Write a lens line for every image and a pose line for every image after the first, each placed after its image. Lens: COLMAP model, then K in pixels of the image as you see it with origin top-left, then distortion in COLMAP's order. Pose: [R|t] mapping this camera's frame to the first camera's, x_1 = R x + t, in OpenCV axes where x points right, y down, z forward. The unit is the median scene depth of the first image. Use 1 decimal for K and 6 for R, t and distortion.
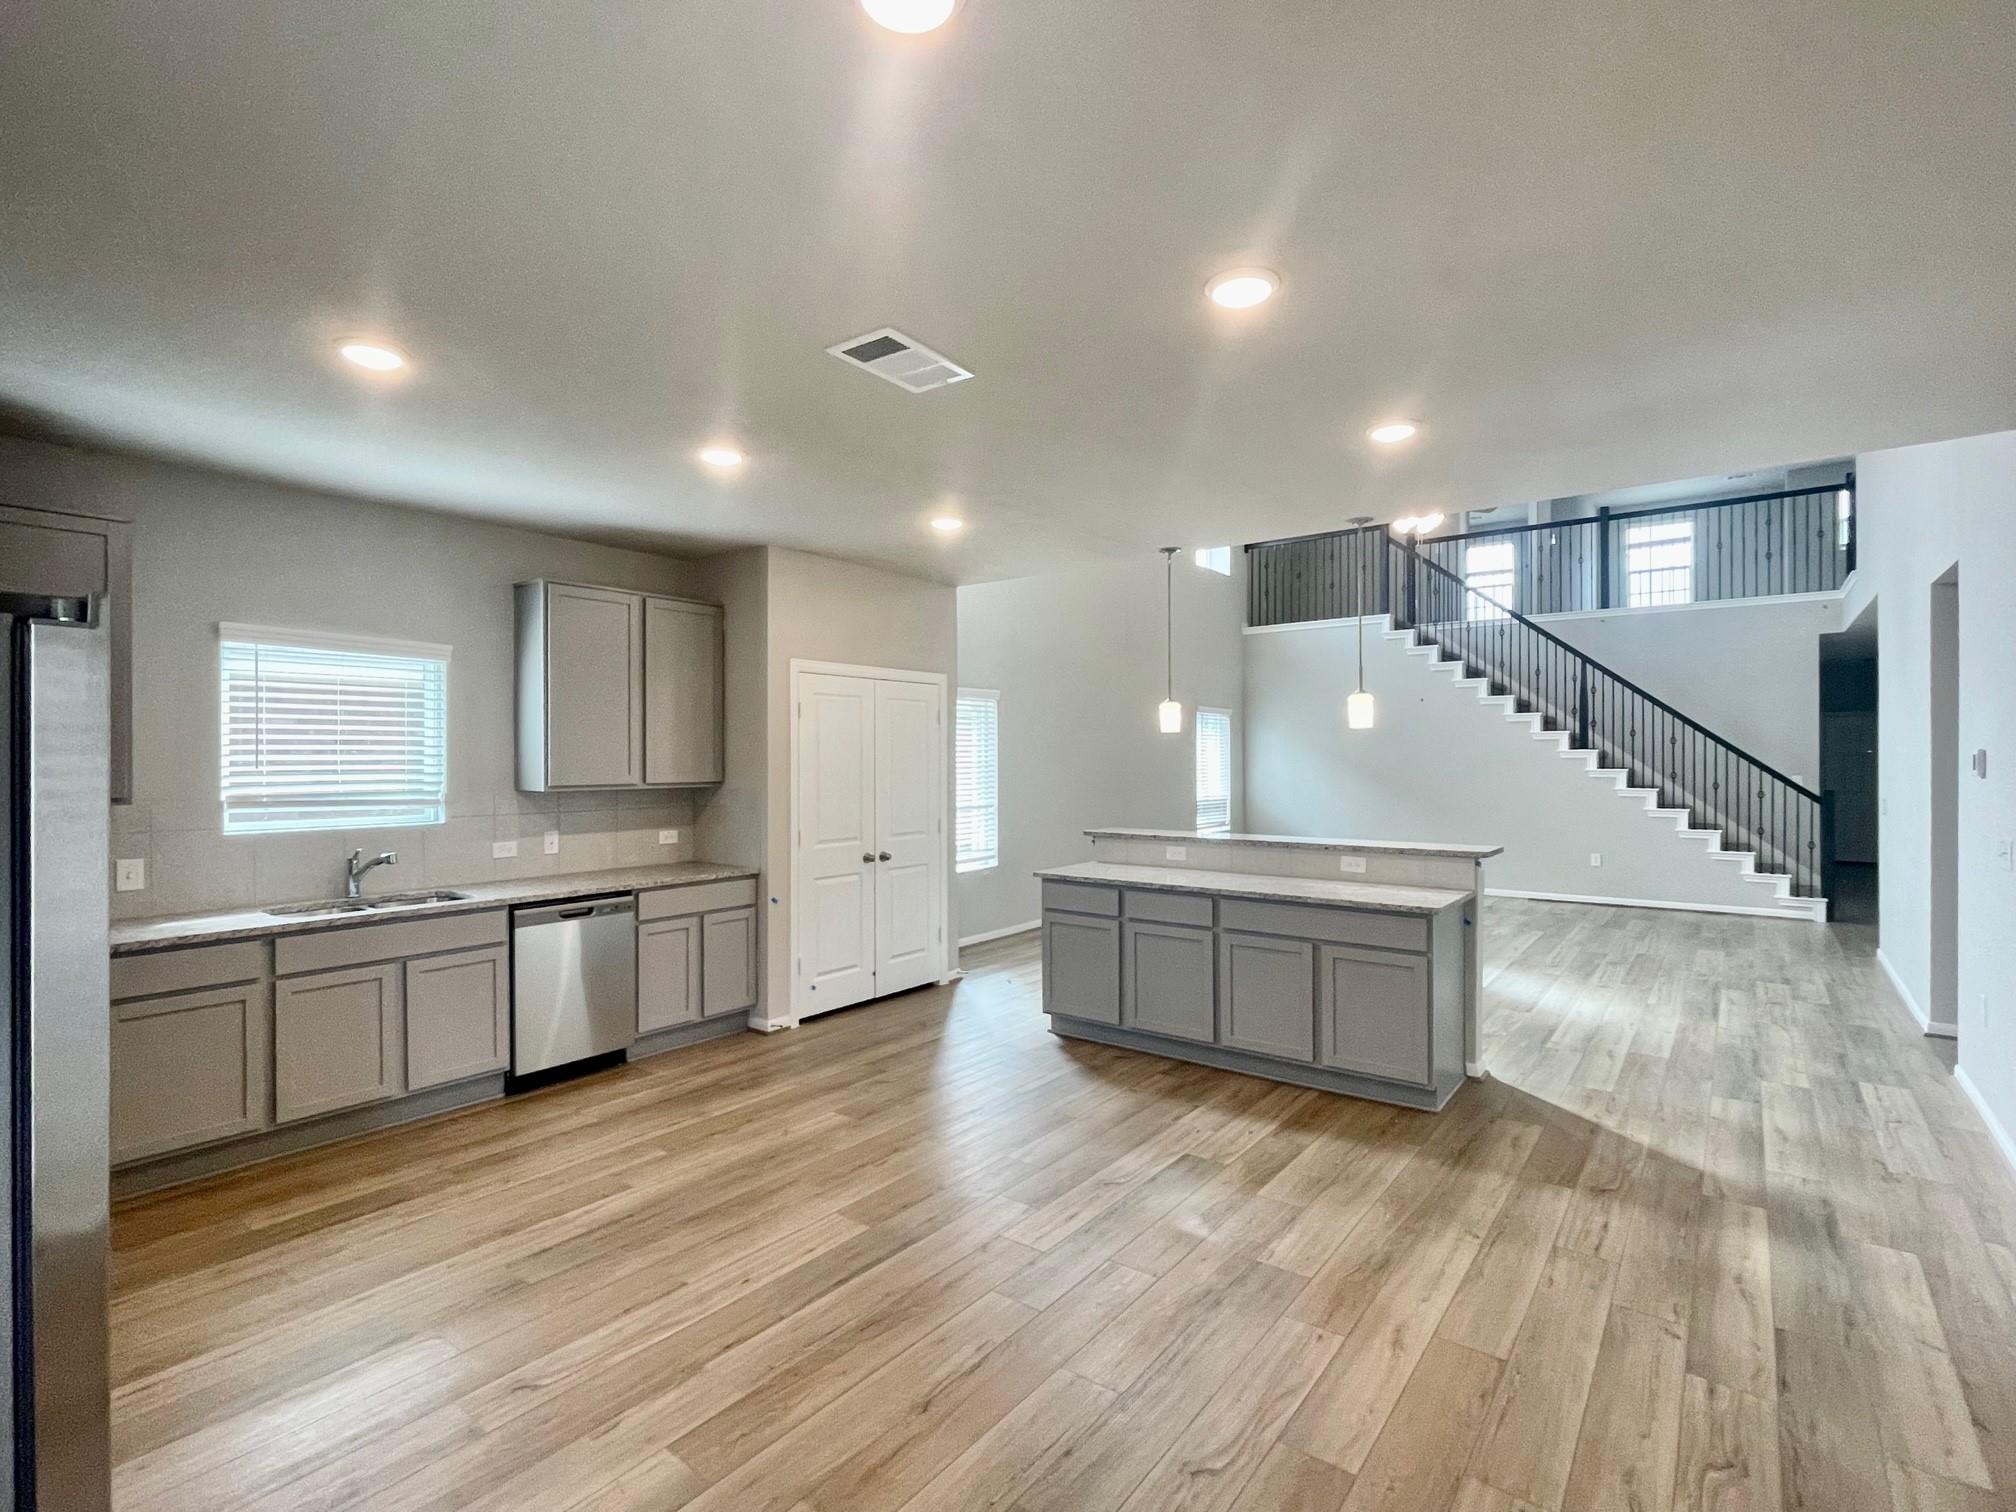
lens RADIAL K [[958.7, 0, 1008.0], [0, 958.7, 756.0], [0, 0, 1]] dist [-0.002931, 0.000601]
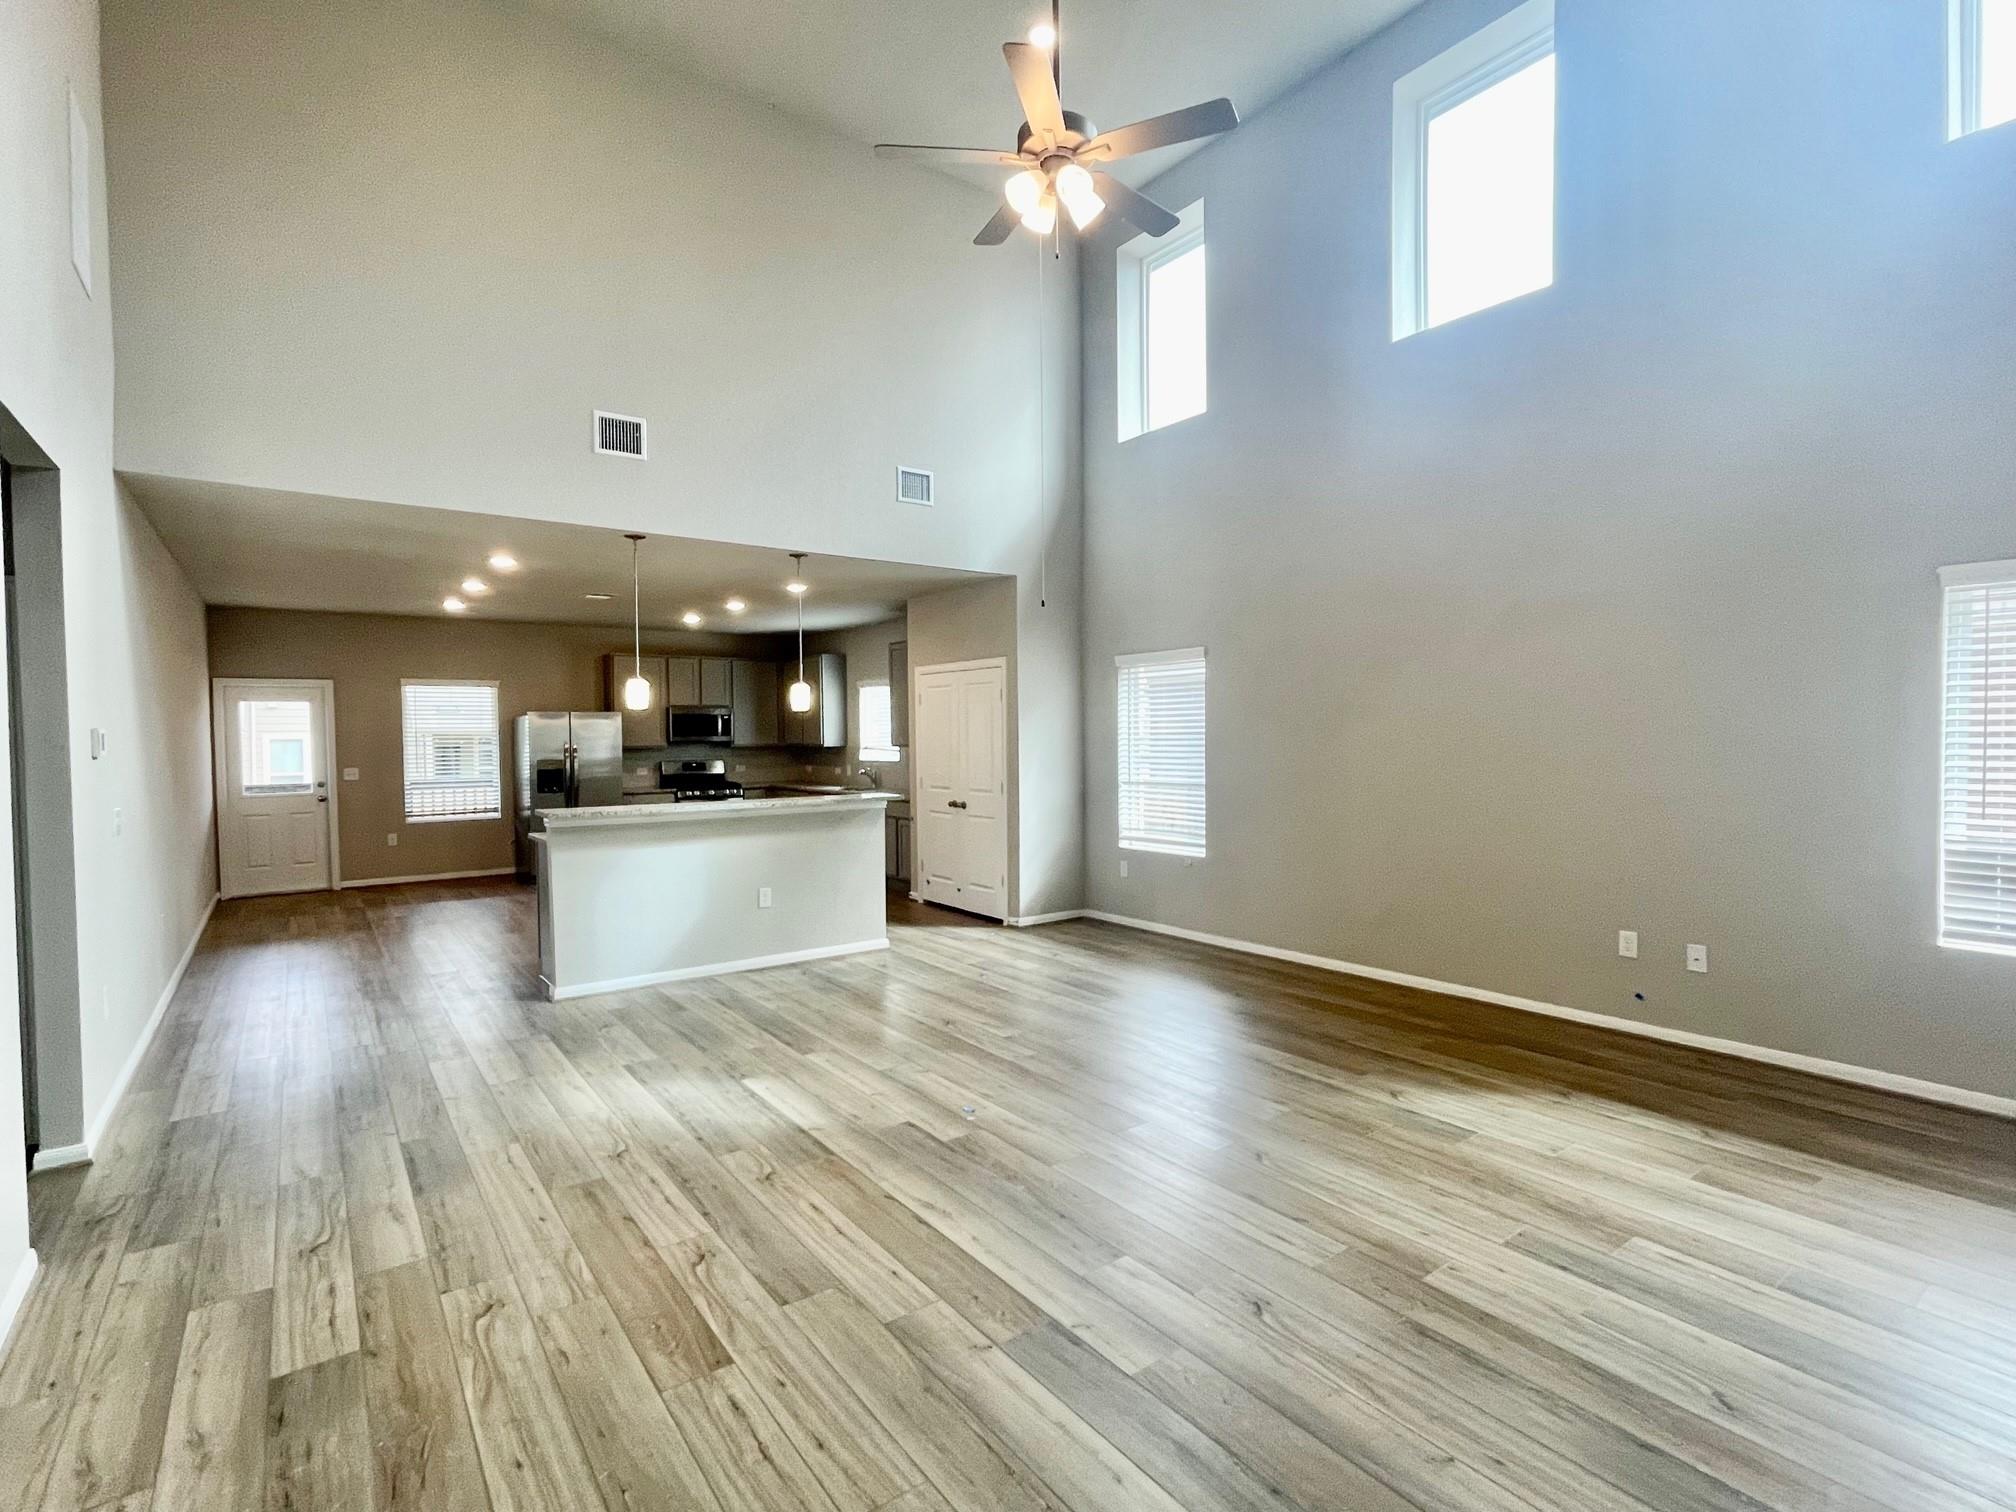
lens RADIAL K [[960.6, 0, 1010.5], [0, 960.6, 758.5], [0, 0, 1]] dist [-0.001385, 0.000384]
pose [[-0.271776, 0.031727, -0.961837, 0.770542], [0.010748, 0.999494, 0.029933, 0.001200], [0.962300, -0.002202, -0.271980, 0.973926]]
